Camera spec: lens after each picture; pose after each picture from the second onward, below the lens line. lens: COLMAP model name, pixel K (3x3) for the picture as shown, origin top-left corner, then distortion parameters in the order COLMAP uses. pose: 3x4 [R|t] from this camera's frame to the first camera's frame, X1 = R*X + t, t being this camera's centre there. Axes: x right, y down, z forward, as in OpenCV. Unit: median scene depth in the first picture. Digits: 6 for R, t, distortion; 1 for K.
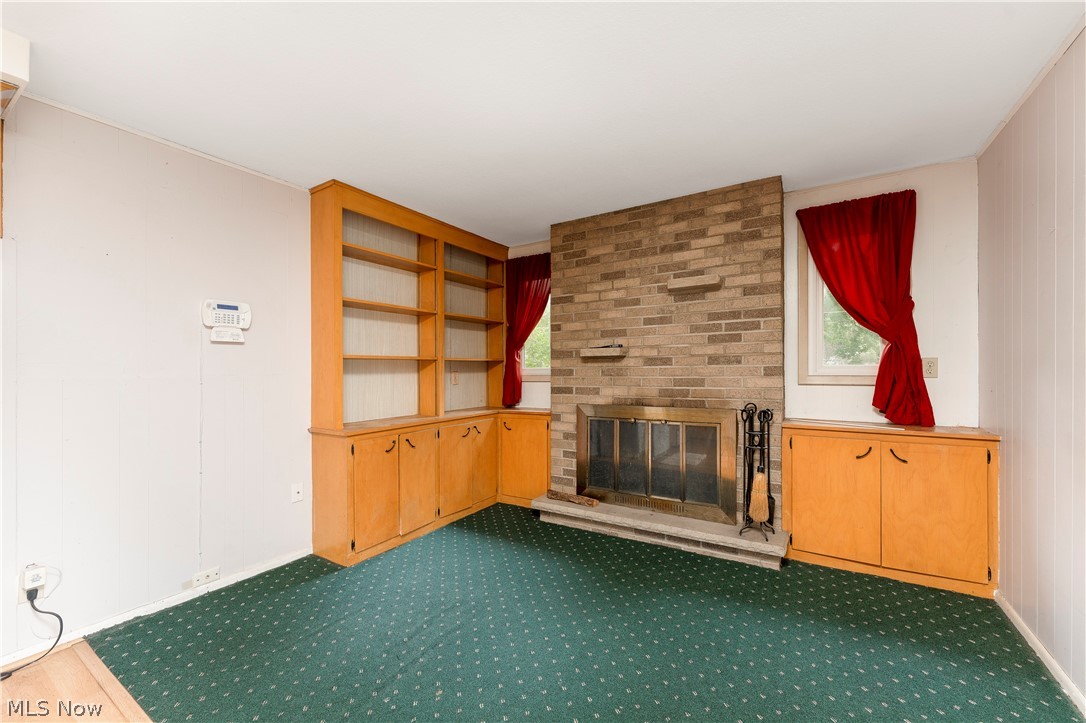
lens RADIAL K [[443.2, 0, 512.2], [0, 443.2, 368.4], [0, 0, 1]] dist [-0.004090, 0.000147]
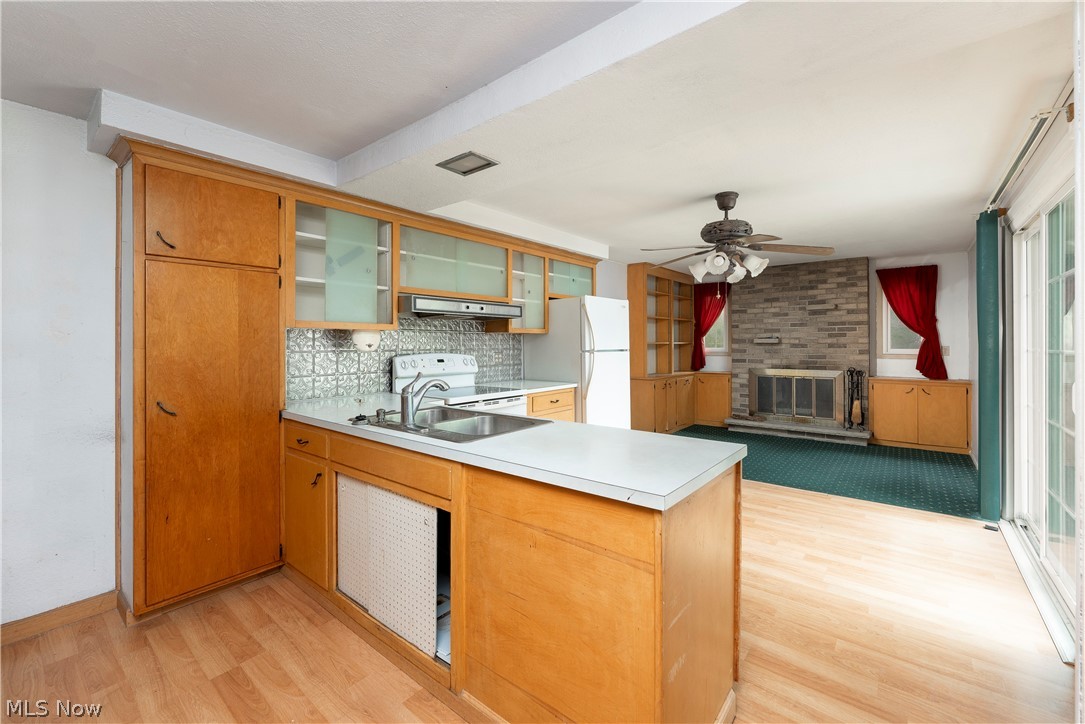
lens RADIAL K [[442.7, 0, 528.5], [0, 442.7, 336.6], [0, 0, 1]] dist [-0.004090, 0.000147]
pose [[0.993402, 0.004207, -0.114604, -0.647372], [-0.005497, 0.999925, -0.010941, -0.030207], [0.114549, 0.011499, 0.993351, -1.092654]]
